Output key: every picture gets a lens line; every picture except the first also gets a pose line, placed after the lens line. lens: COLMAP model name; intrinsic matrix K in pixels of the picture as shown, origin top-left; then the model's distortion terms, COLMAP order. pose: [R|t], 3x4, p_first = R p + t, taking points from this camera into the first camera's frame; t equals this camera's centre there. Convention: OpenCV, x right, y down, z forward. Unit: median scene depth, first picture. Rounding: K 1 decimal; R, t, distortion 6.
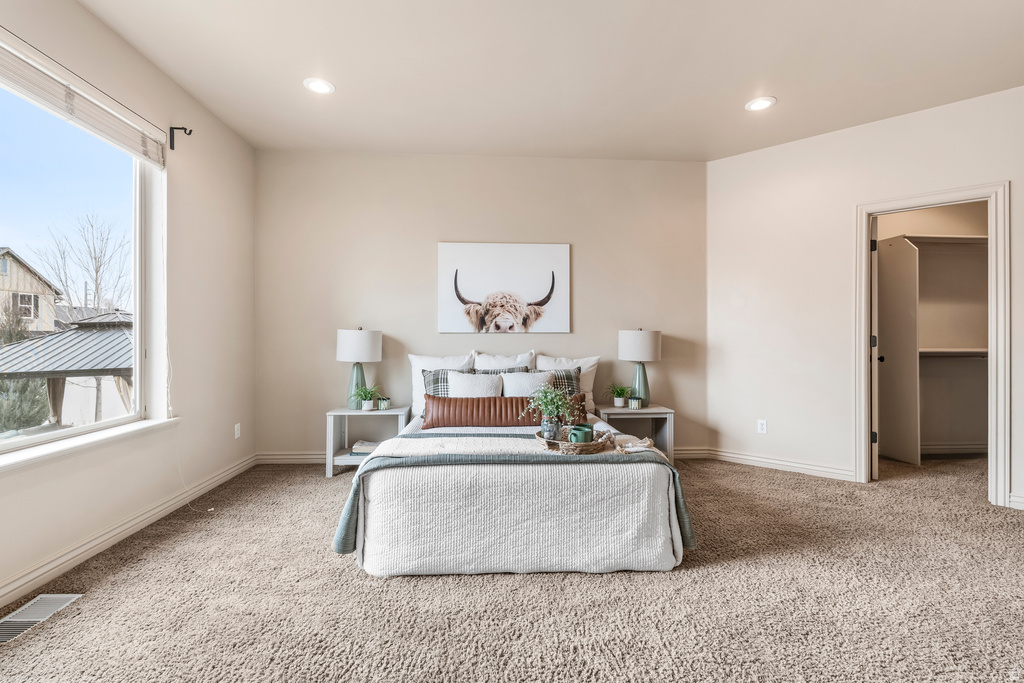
lens RADIAL K [[462.6, 0, 510.9], [0, 462.6, 338.1], [0, 0, 1]] dist [0.002585, 0.000262]
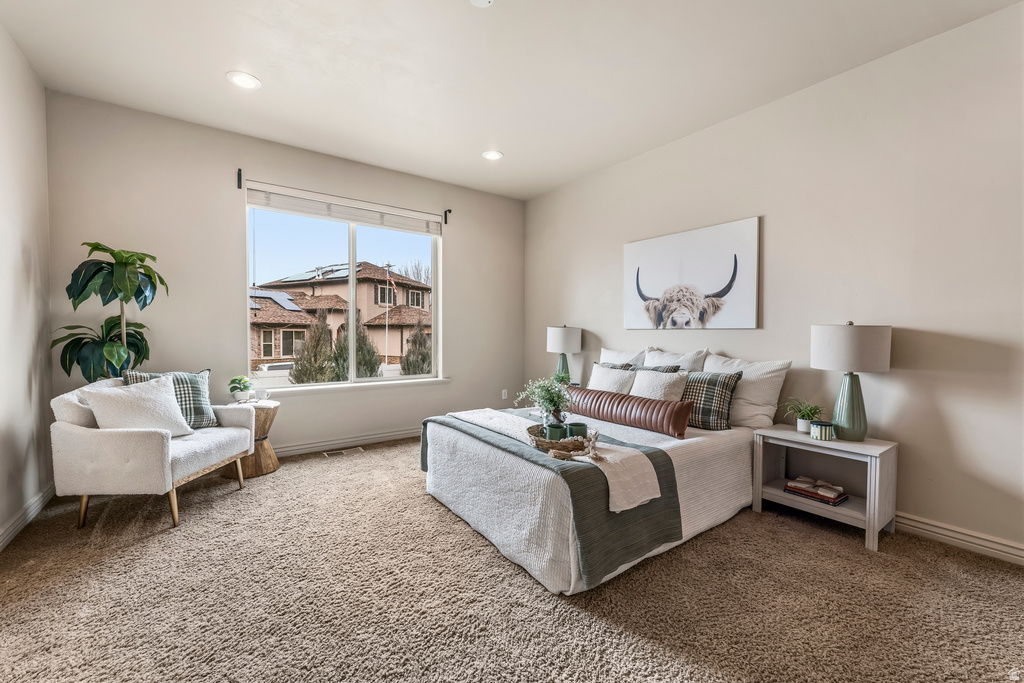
lens RADIAL K [[418.8, 0, 510.0], [0, 418.8, 342.4], [0, 0, 1]] dist [0.000075, 0.000374]
pose [[0.529966, 0.024480, -0.847666, 0.520619], [-0.005003, 0.999656, 0.025741, -0.004606], [0.848004, -0.009401, 0.529906, 0.264032]]
